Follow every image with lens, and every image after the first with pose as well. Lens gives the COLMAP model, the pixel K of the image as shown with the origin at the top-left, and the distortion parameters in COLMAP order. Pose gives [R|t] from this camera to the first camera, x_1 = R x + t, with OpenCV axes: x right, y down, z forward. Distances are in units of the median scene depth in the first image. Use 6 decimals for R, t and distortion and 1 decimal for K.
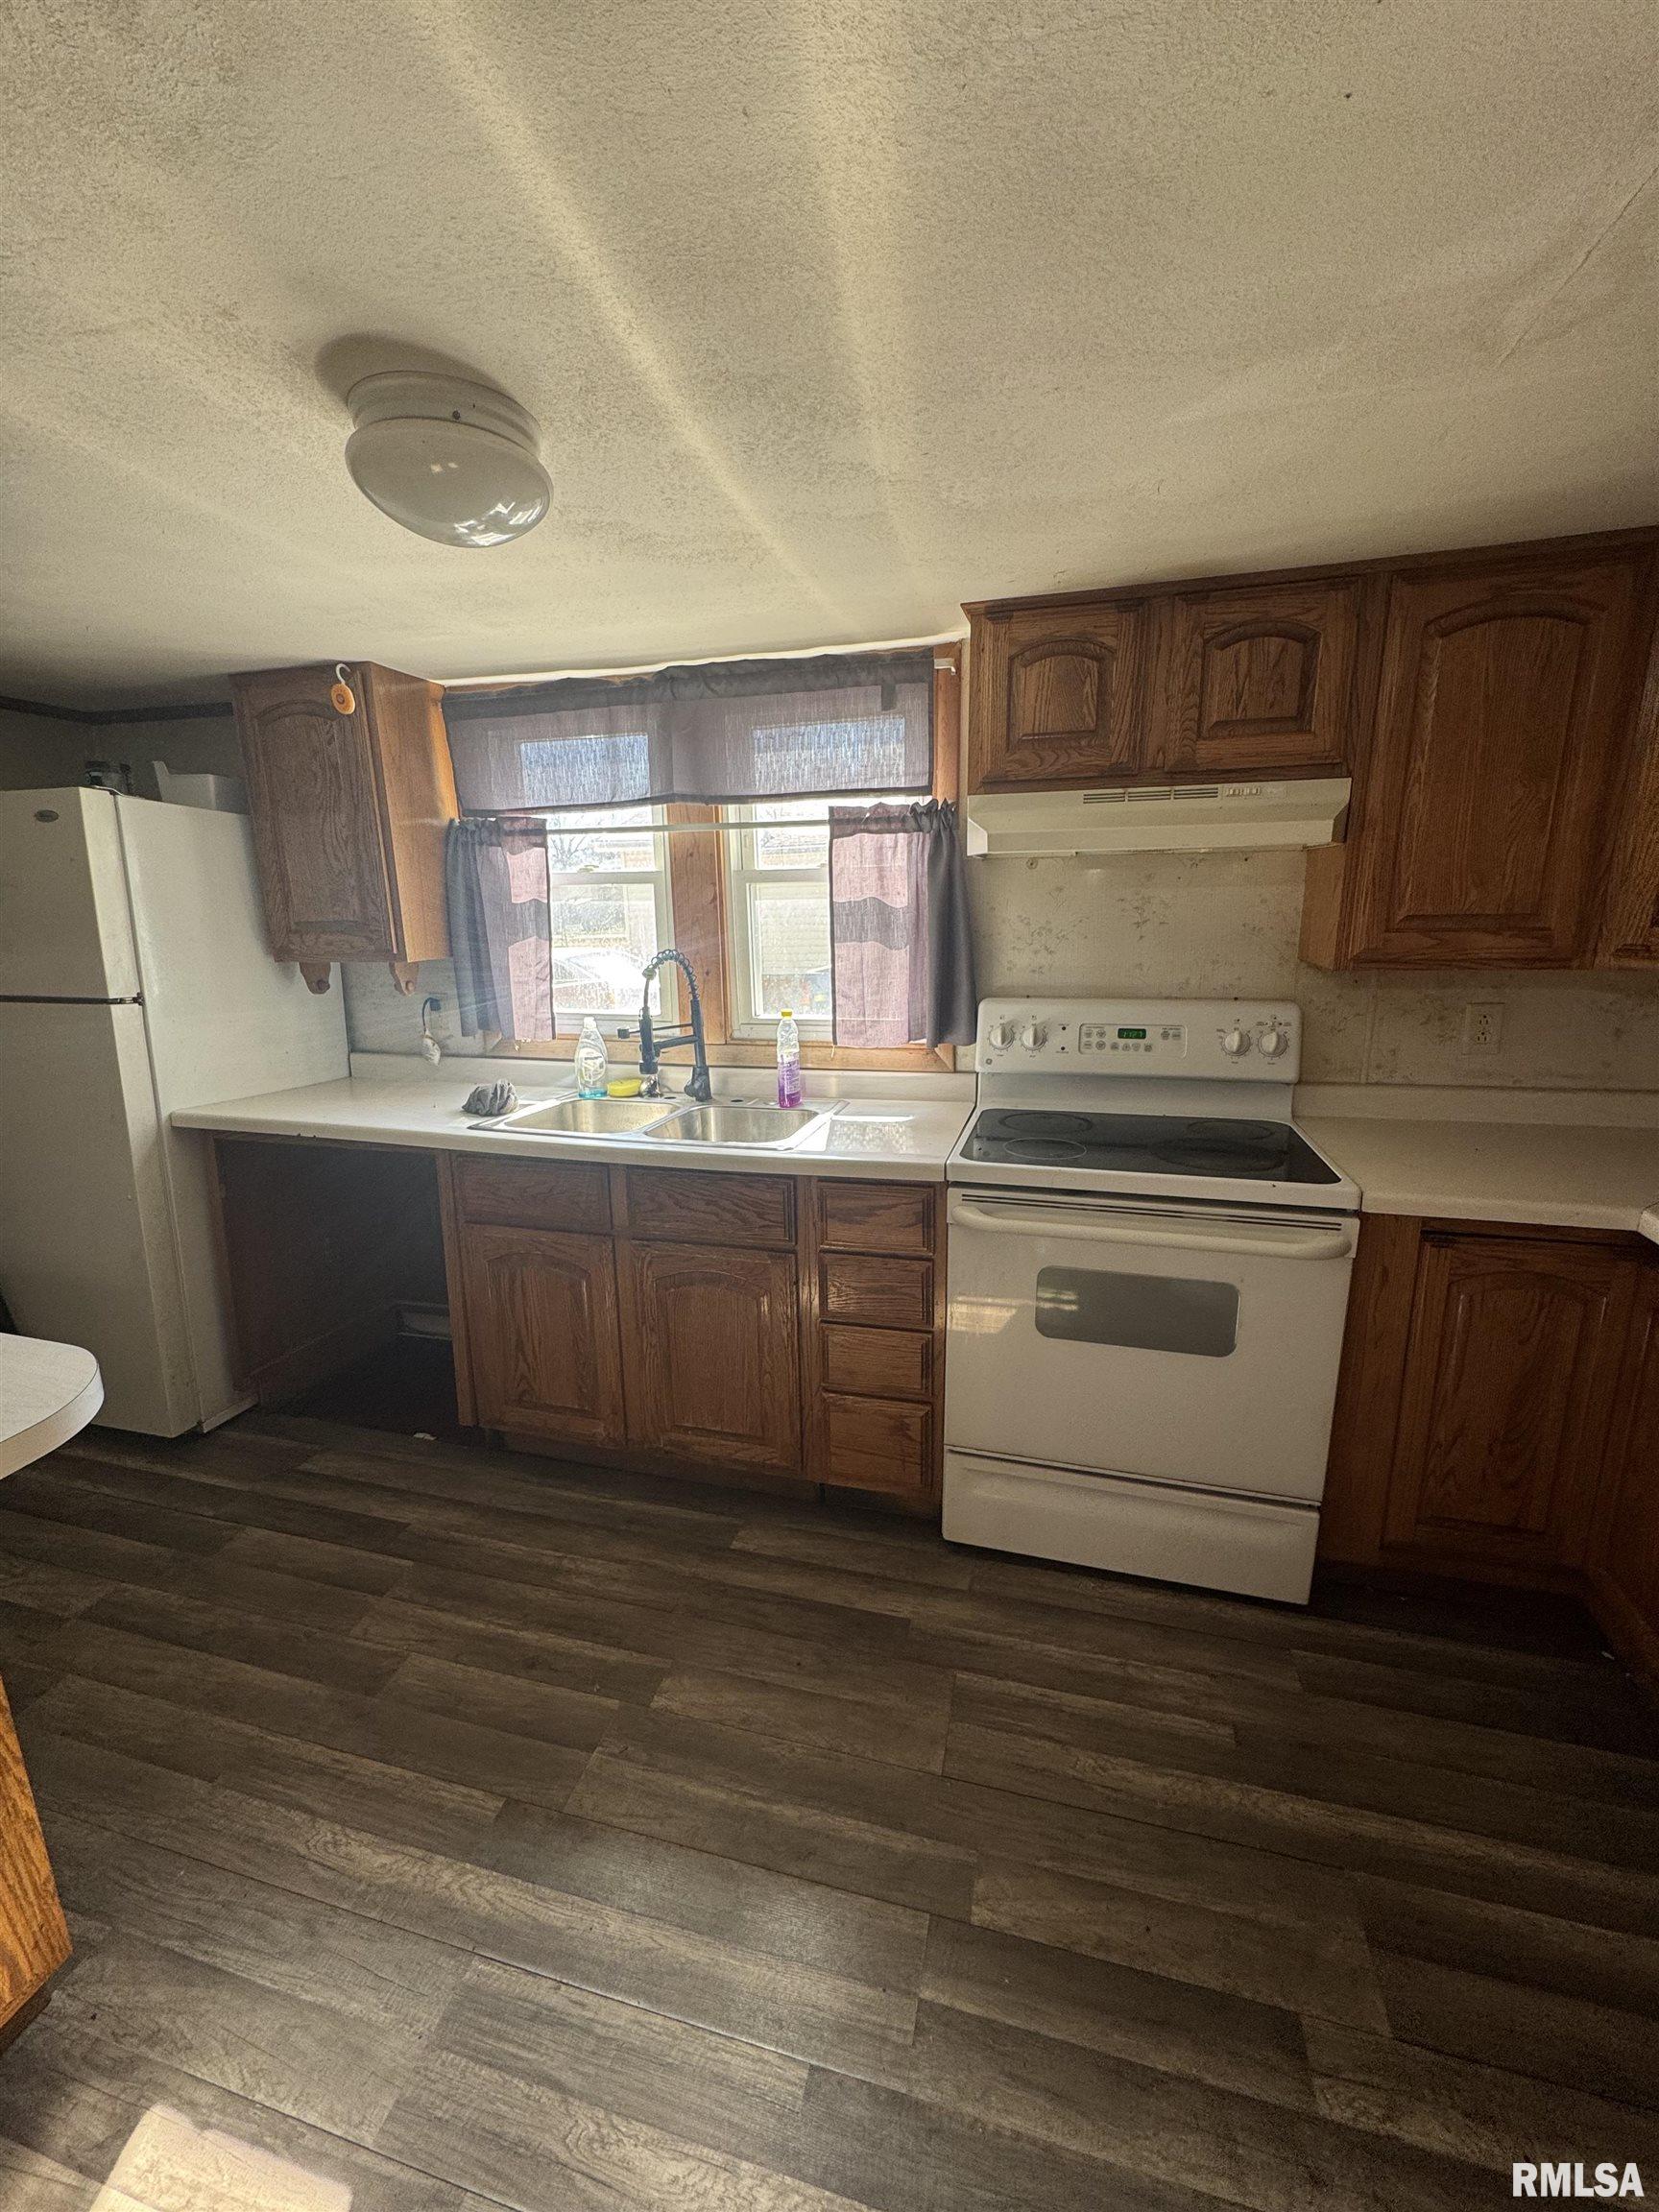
lens RADIAL K [[891.7, 0, 837.2], [0, 891.7, 1115.9], [0, 0, 1]] dist [0.001414, 0.000309]
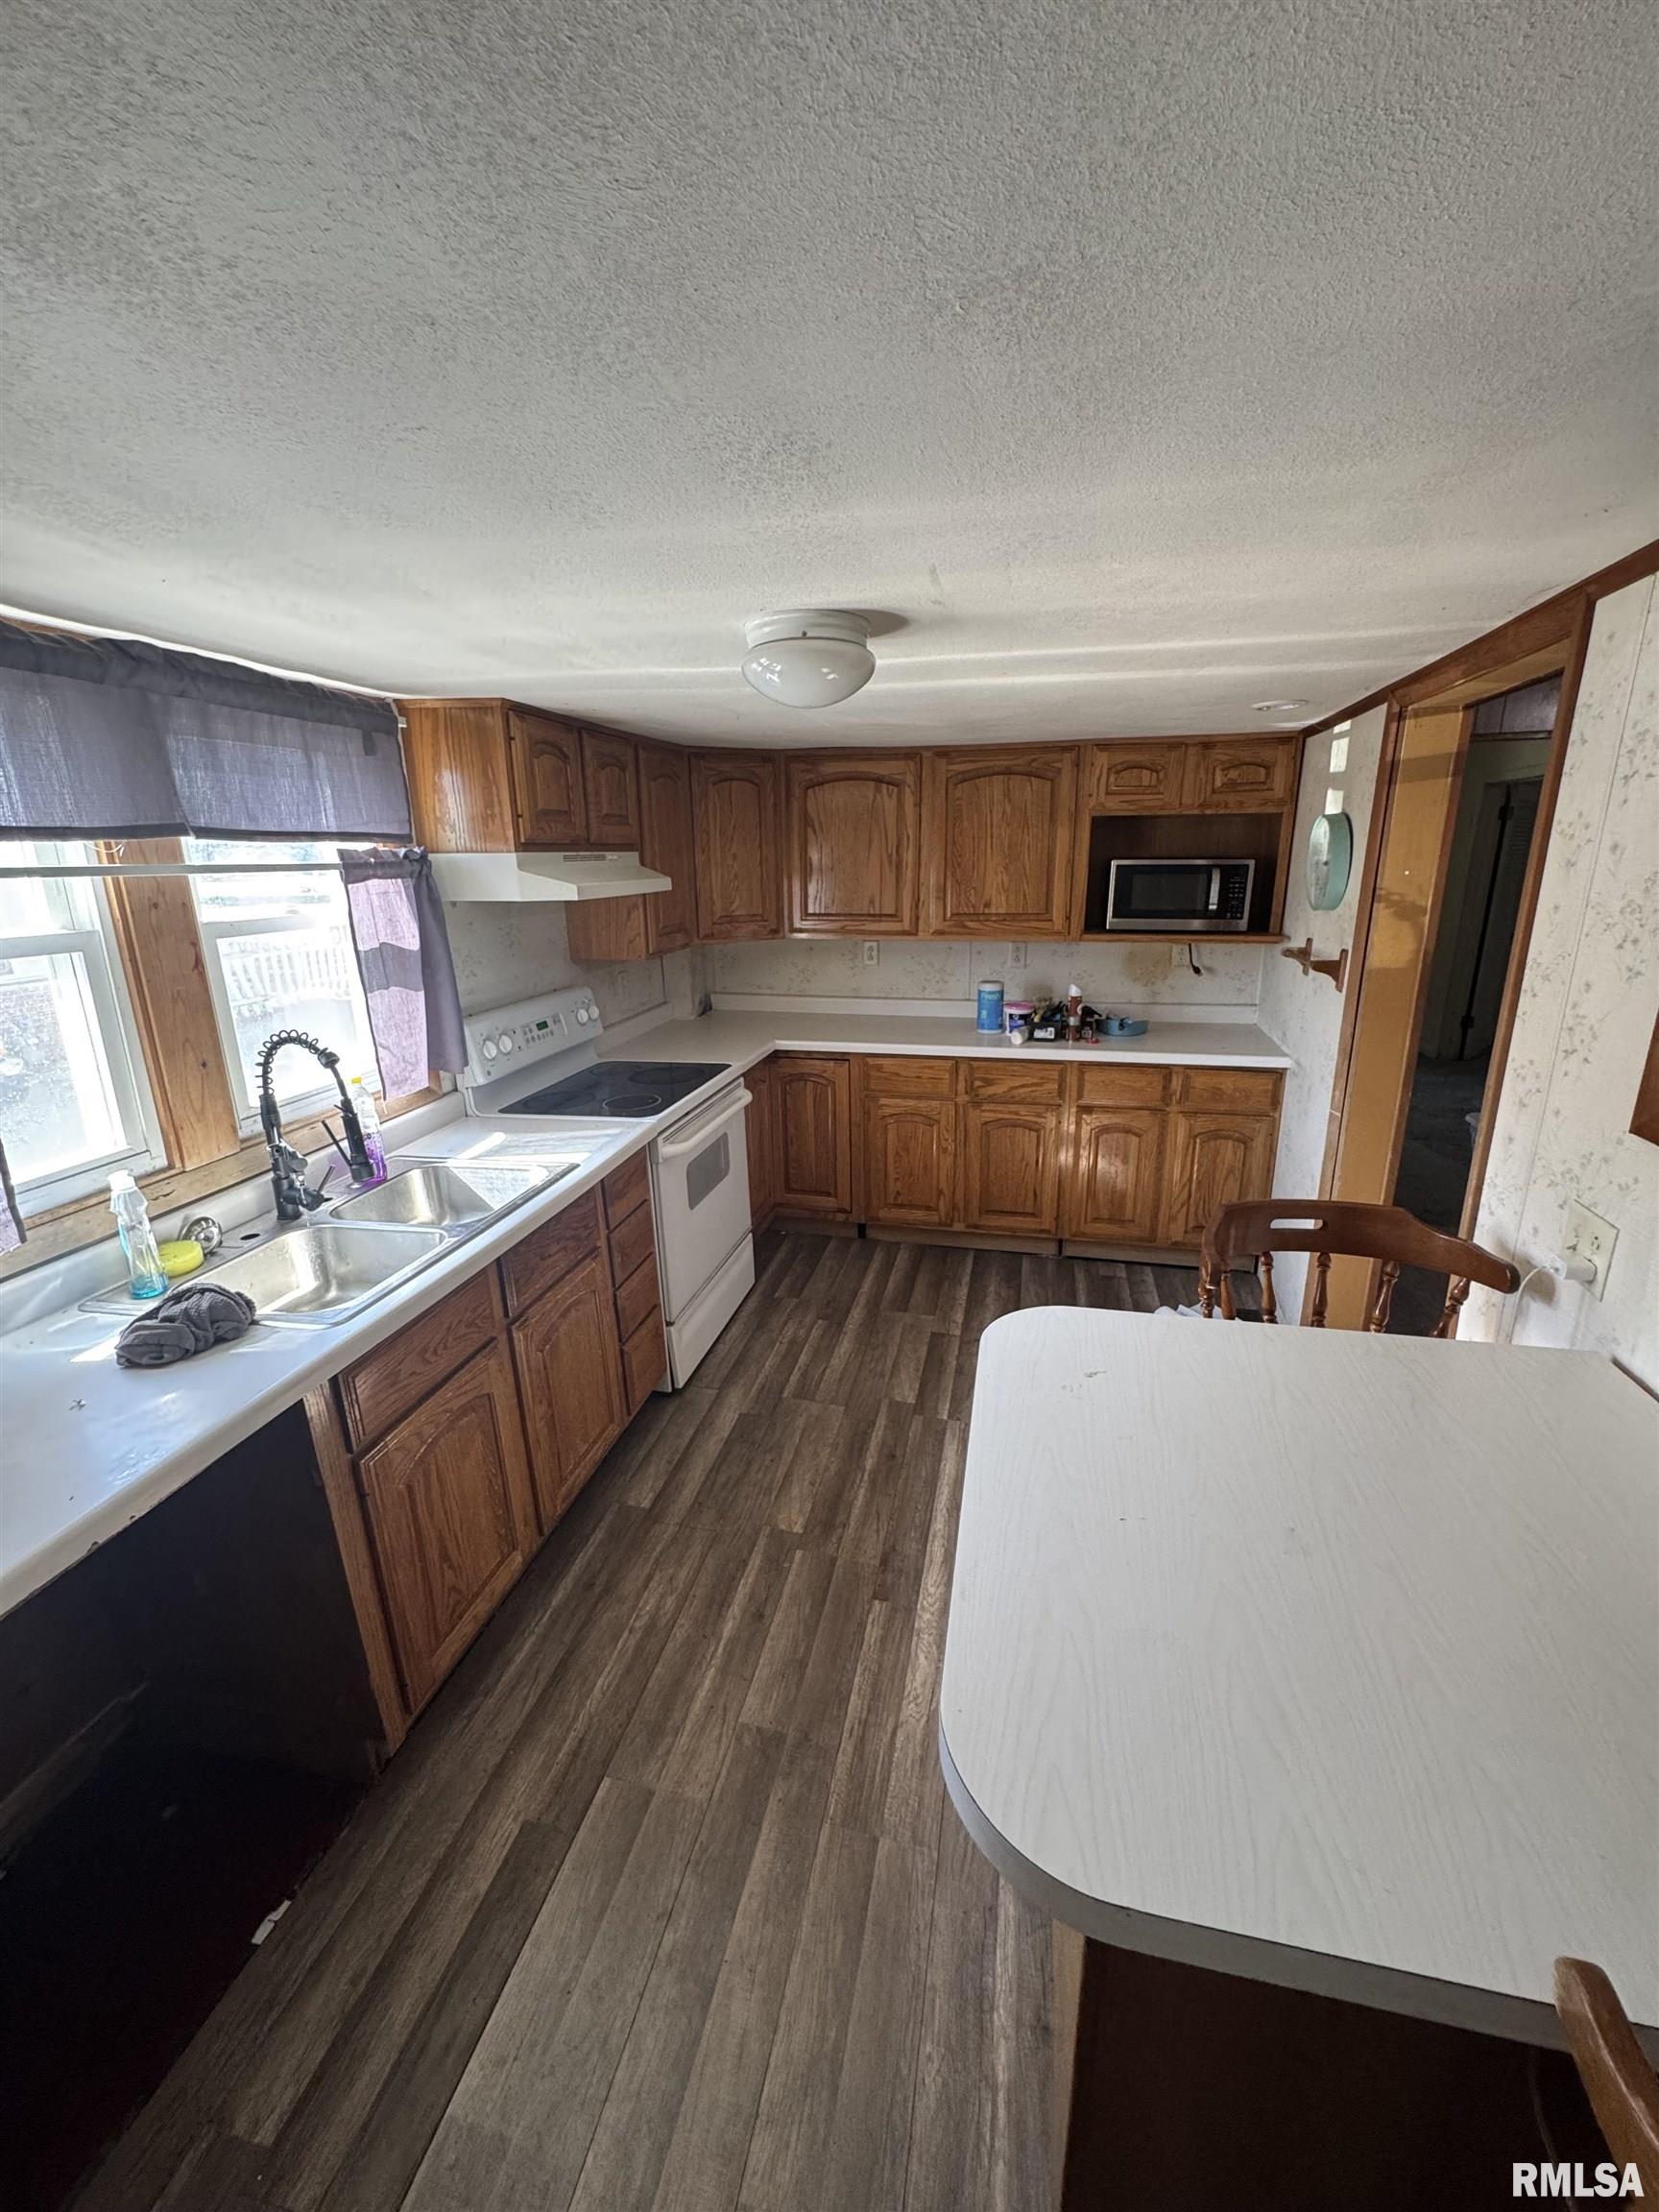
lens RADIAL K [[891.7, 0, 837.2], [0, 891.7, 1115.9], [0, 0, 1]] dist [0.001414, 0.000309]
pose [[-0.046626, -0.267664, 0.962384, -1.090350], [0.254769, 0.928383, 0.270550, -0.229918], [-0.965877, 0.257800, 0.024906, 0.602655]]
